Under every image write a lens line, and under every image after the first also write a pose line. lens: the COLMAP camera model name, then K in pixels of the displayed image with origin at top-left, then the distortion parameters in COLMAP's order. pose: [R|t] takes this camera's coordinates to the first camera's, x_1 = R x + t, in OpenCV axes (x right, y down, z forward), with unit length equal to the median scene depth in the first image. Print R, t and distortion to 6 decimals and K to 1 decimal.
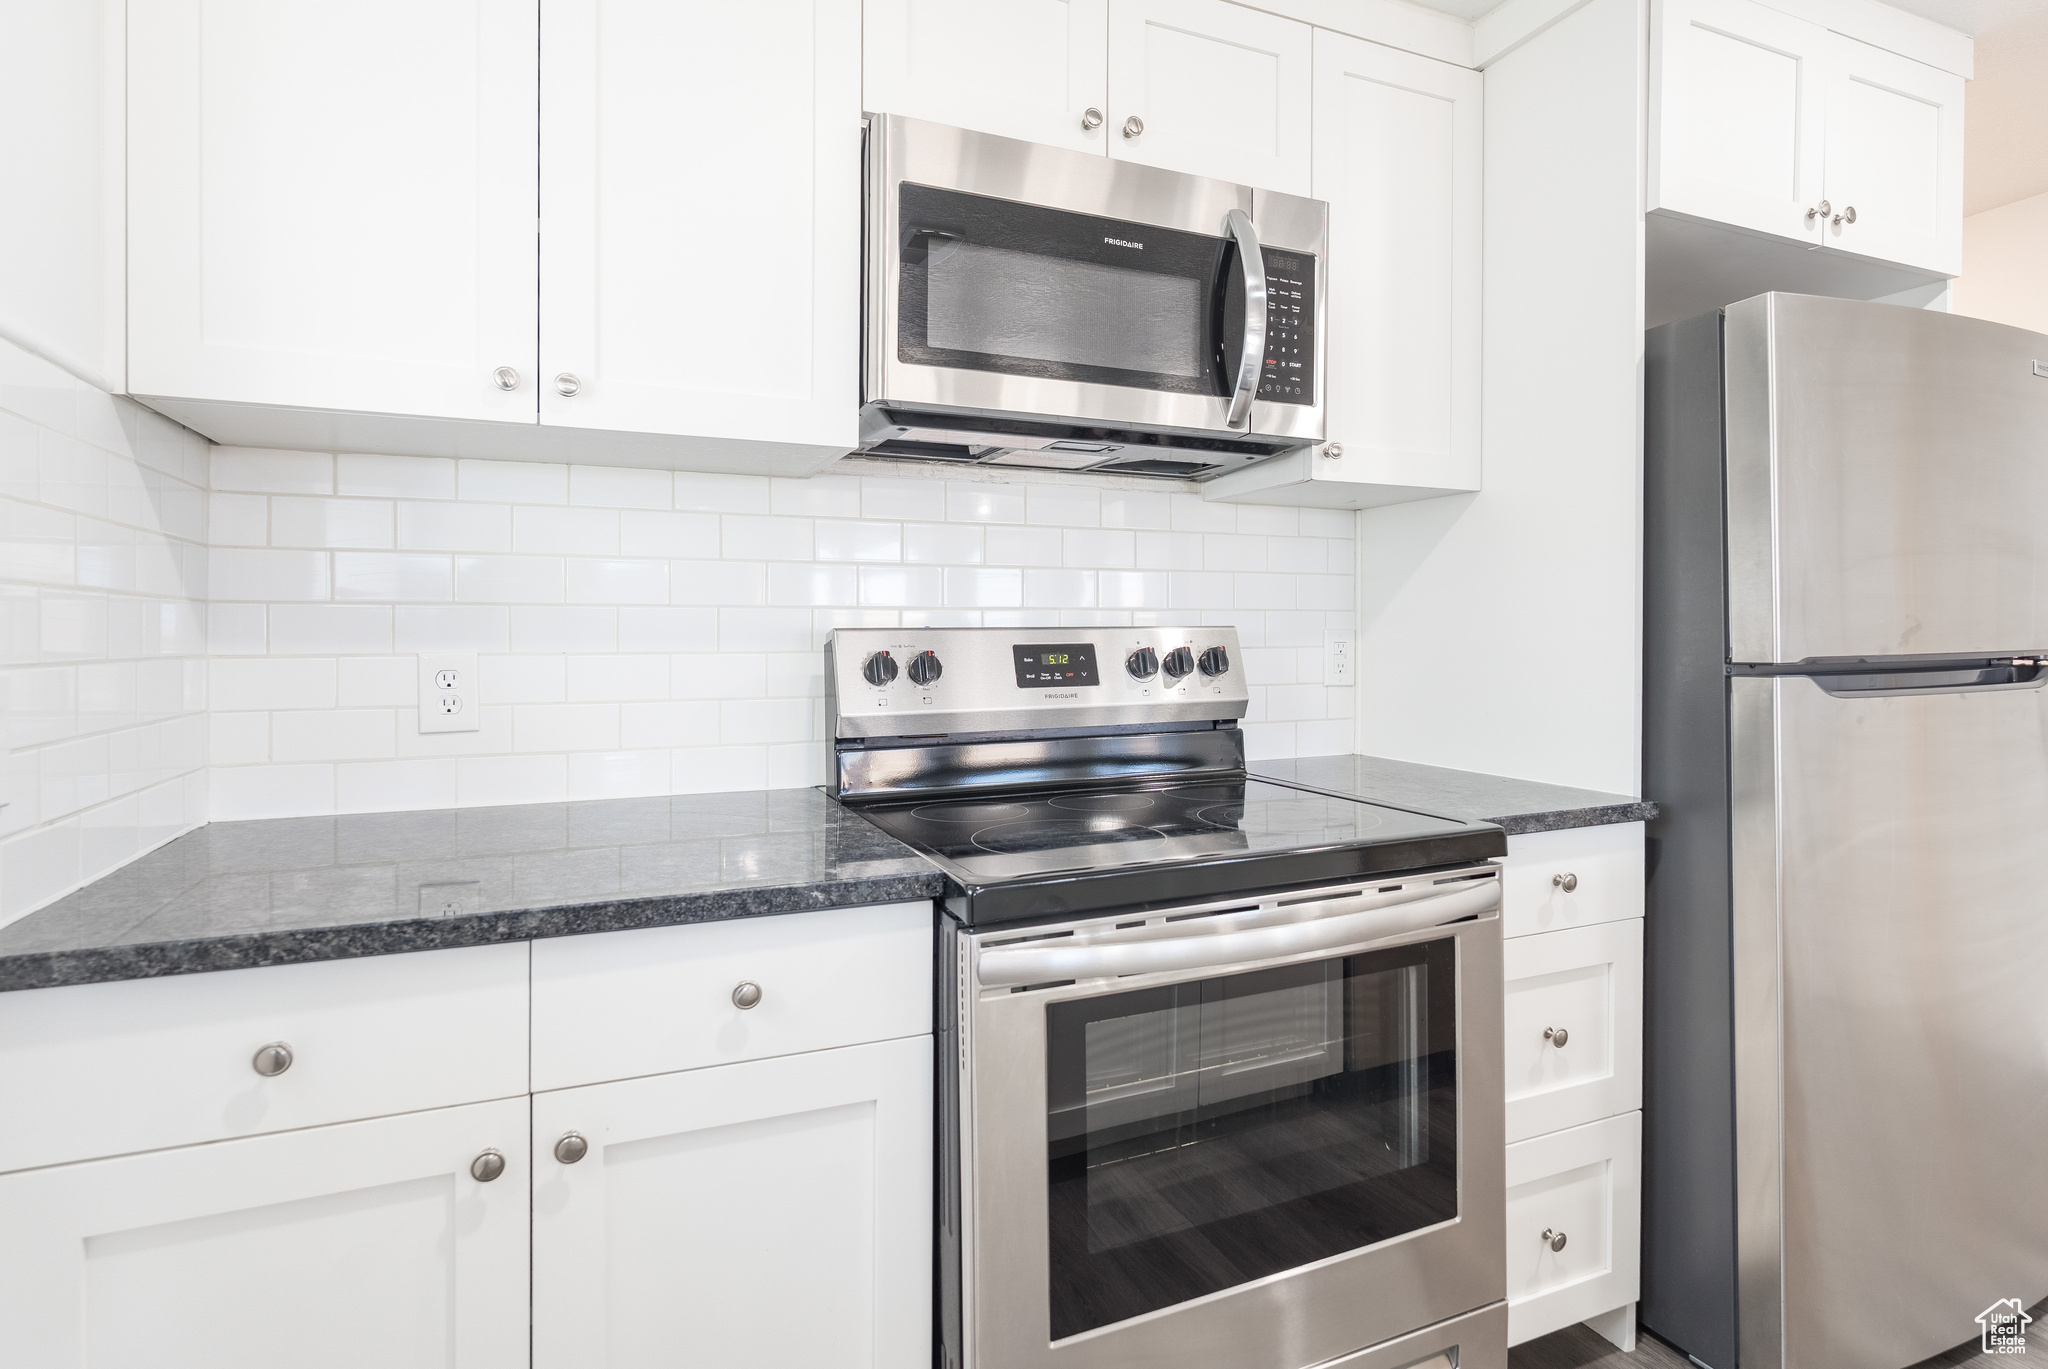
lens RADIAL K [[1010.5, 0, 995.2], [0, 1010.5, 641.7], [0, 0, 1]] dist [-0.015410, -0.001558]
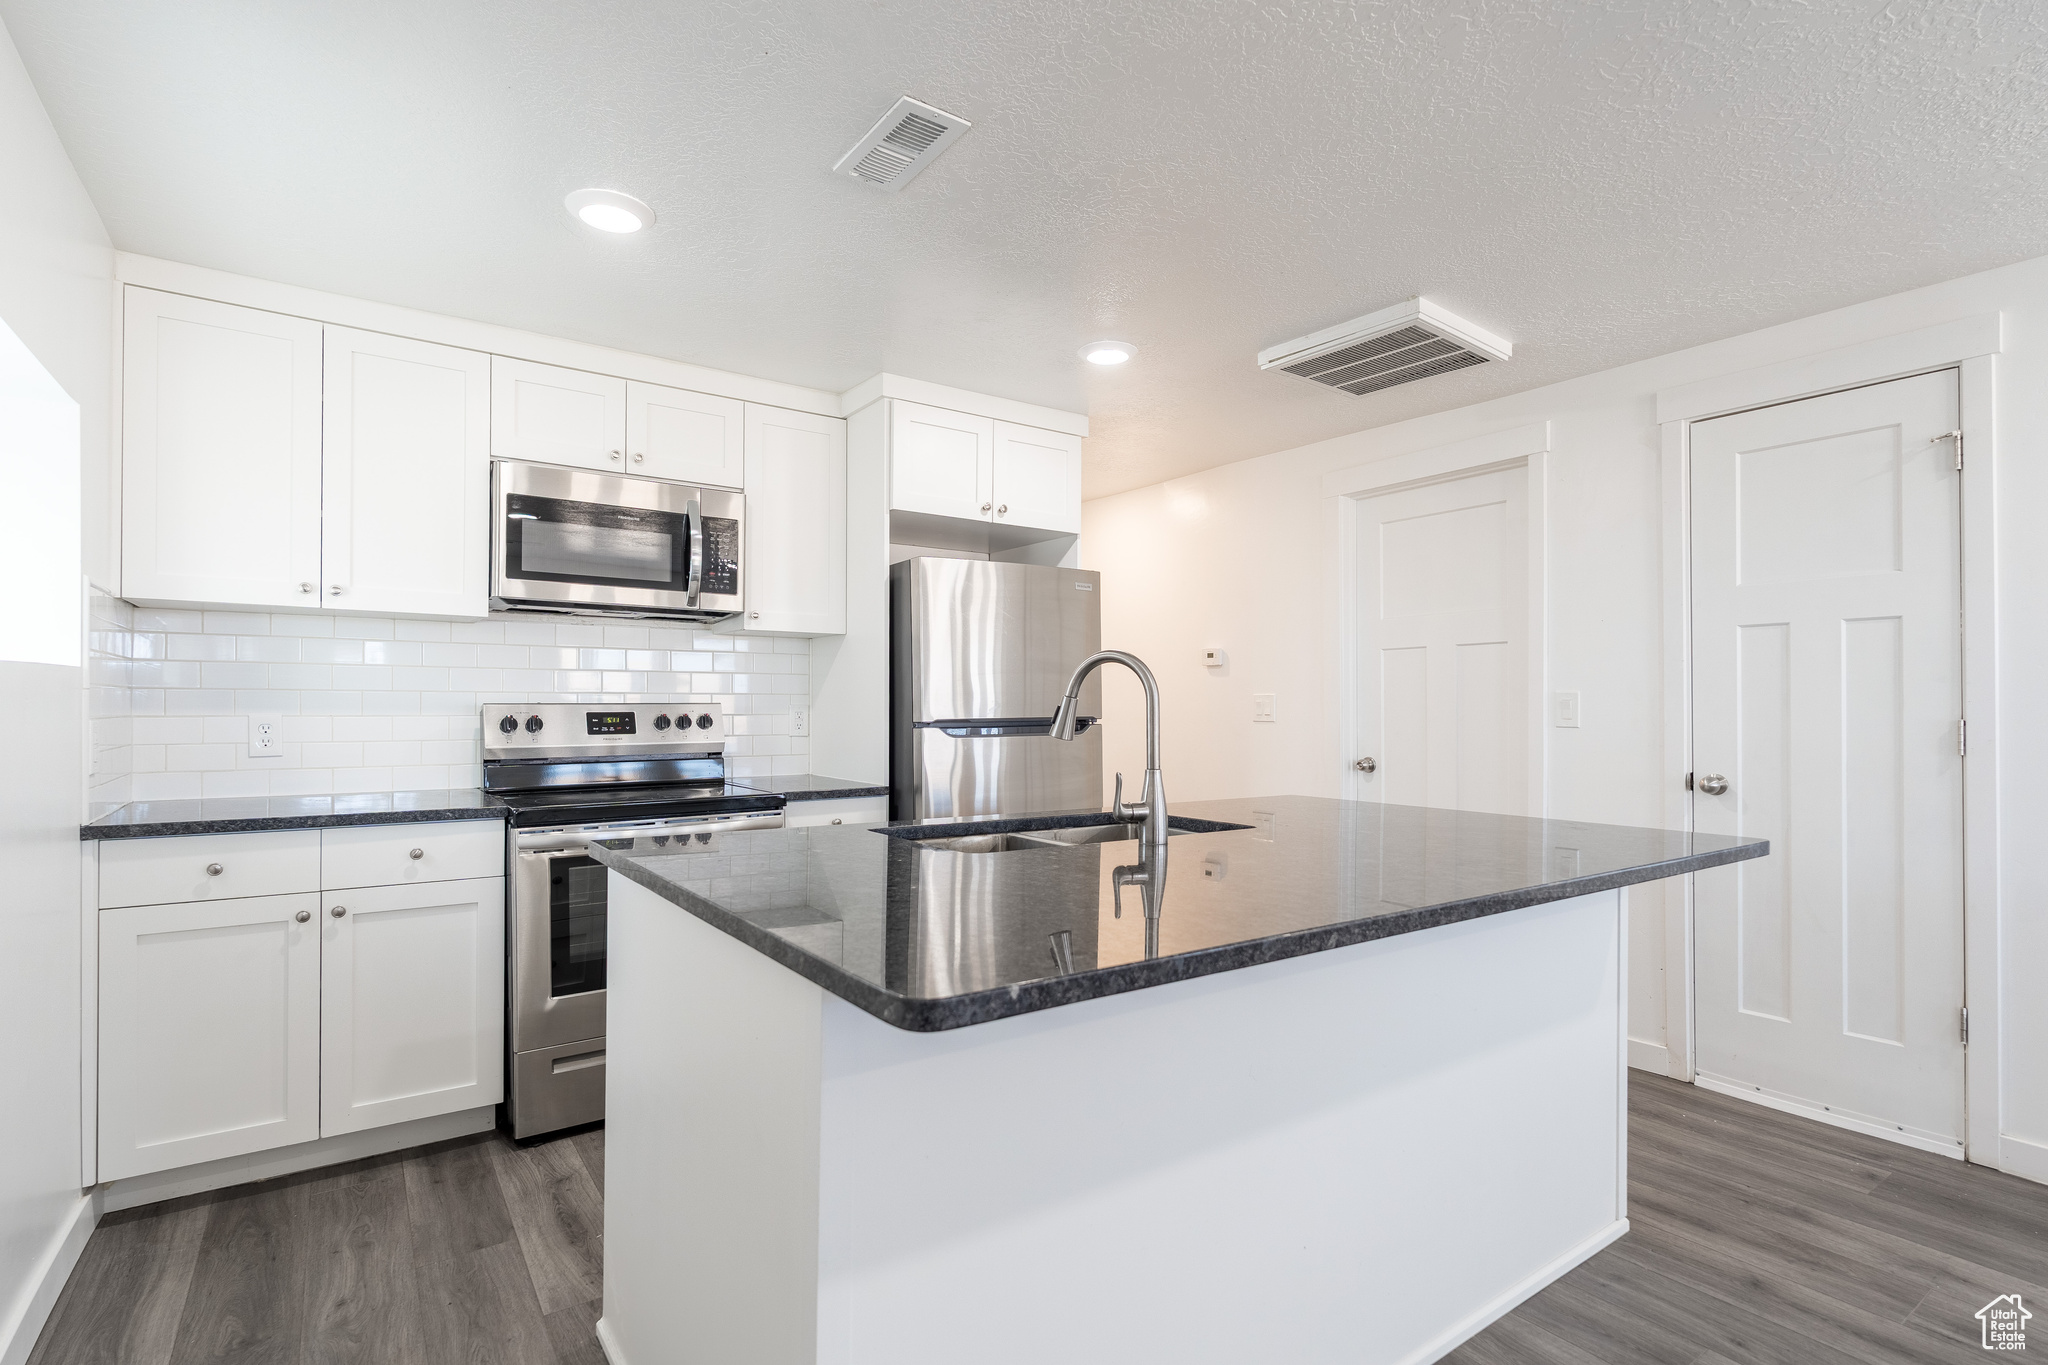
lens RADIAL K [[1010.5, 0, 984.9], [0, 1010.5, 712.2], [0, 0, 1]] dist [-0.015410, -0.001558]
pose [[0.981734, 0.004245, 0.190211, 0.467446], [-0.004366, 0.999990, 0.000215, -0.001226], [-0.190209, -0.001042, 0.981743, -1.209098]]
